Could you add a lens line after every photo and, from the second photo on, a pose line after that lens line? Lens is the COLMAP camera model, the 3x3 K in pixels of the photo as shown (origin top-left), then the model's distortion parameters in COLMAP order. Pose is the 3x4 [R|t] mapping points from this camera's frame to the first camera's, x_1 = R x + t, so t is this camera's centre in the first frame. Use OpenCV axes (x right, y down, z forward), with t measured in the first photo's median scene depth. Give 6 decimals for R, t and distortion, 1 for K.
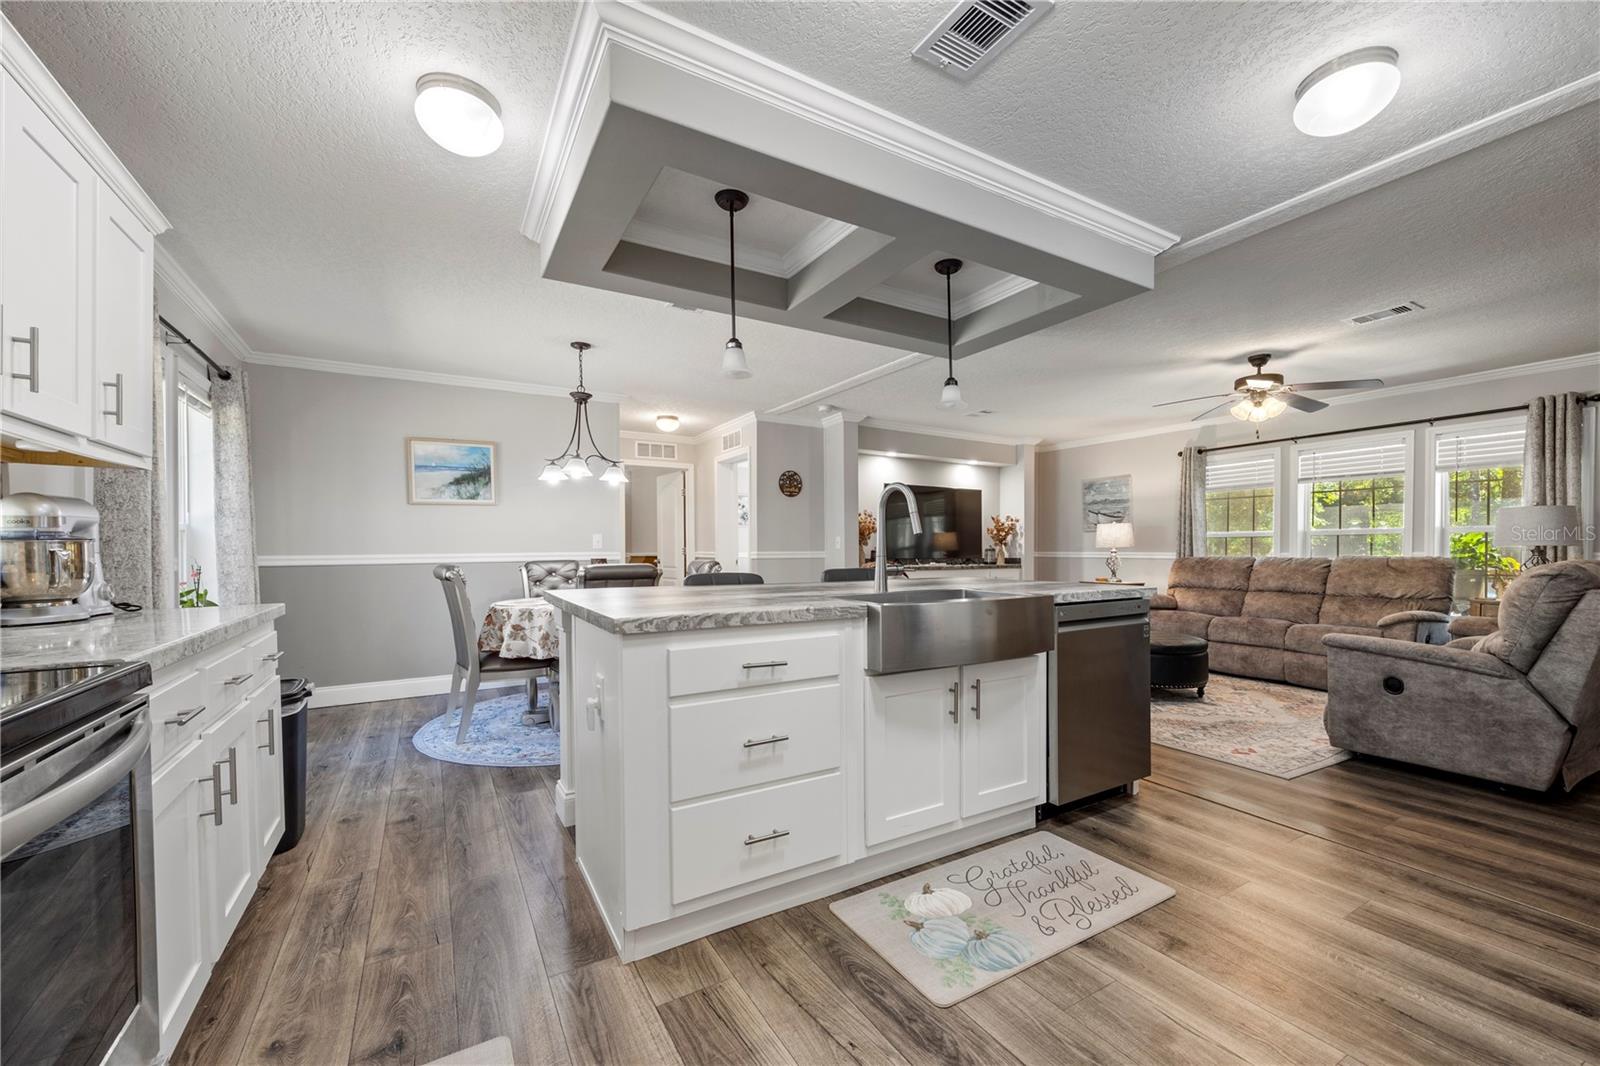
lens RADIAL K [[638.7, 0, 800.0], [0, 638.7, 558.2], [0, 0, 1]] dist [0.000831, -0.000189]
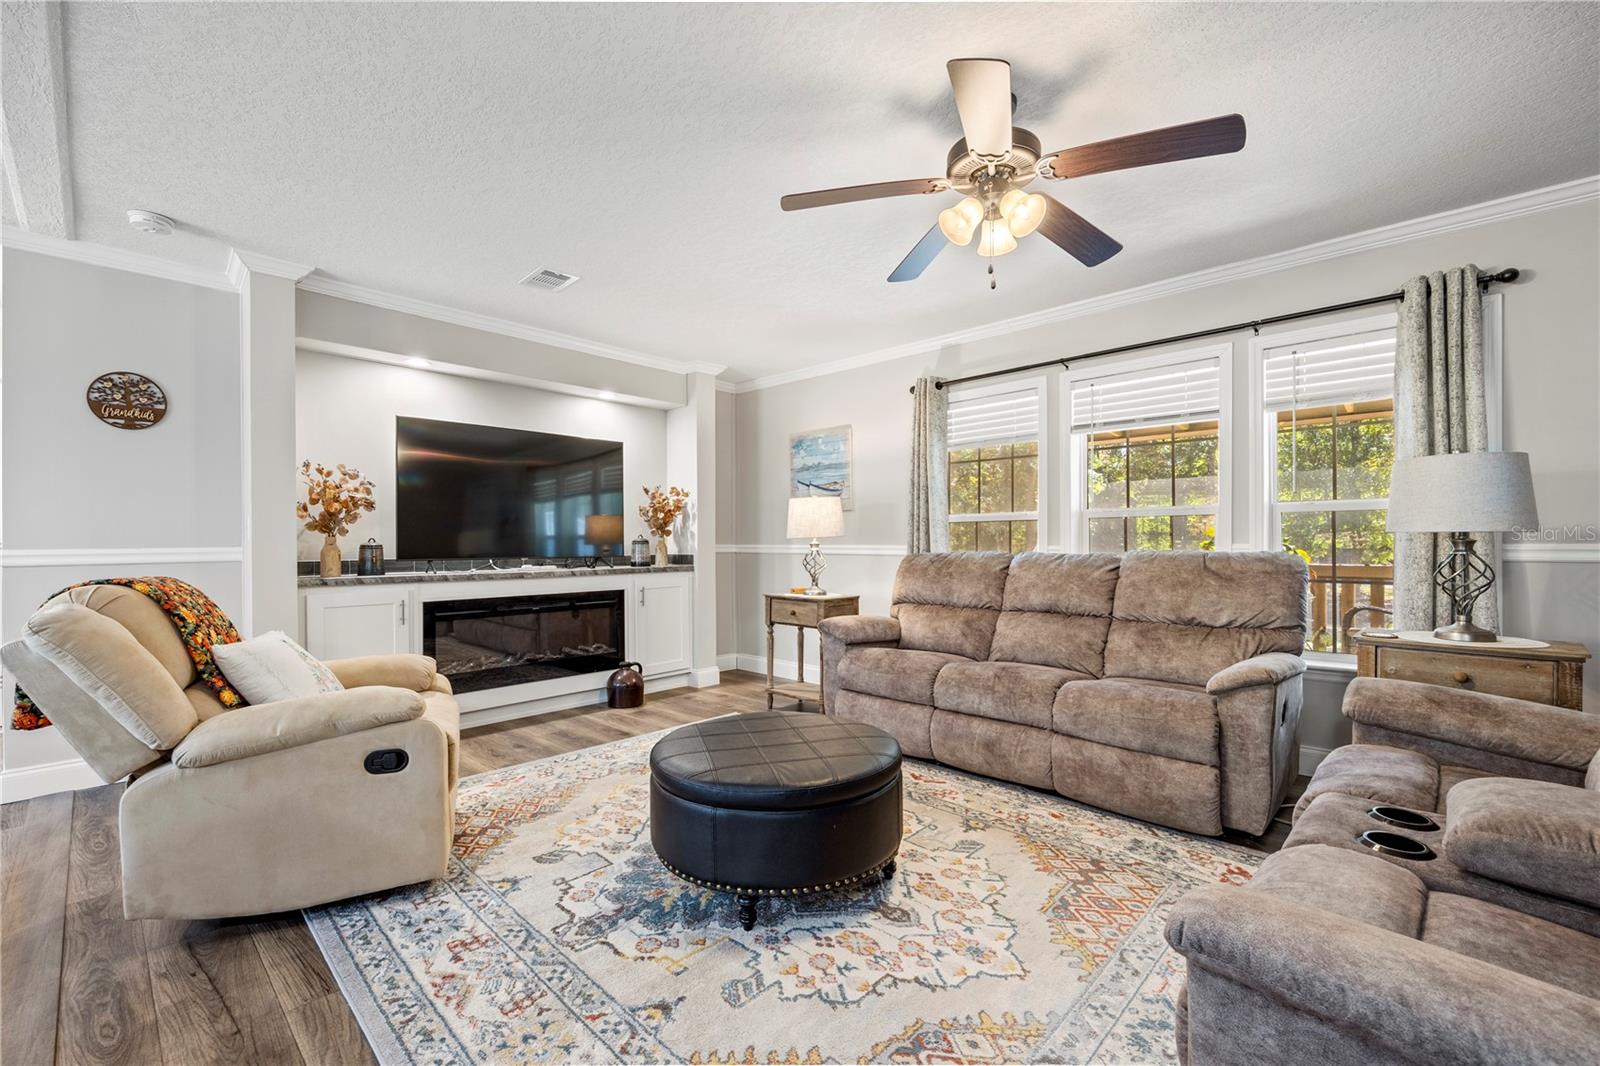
lens RADIAL K [[683.1, 0, 797.9], [0, 683.1, 545.4], [0, 0, 1]] dist [-0.013656, 0.000340]
pose [[0.960578, -0.005874, 0.277950, 0.332987], [0.007572, 0.999959, -0.005037, -0.007134], [-0.277909, 0.006943, 0.960582, 0.429682]]
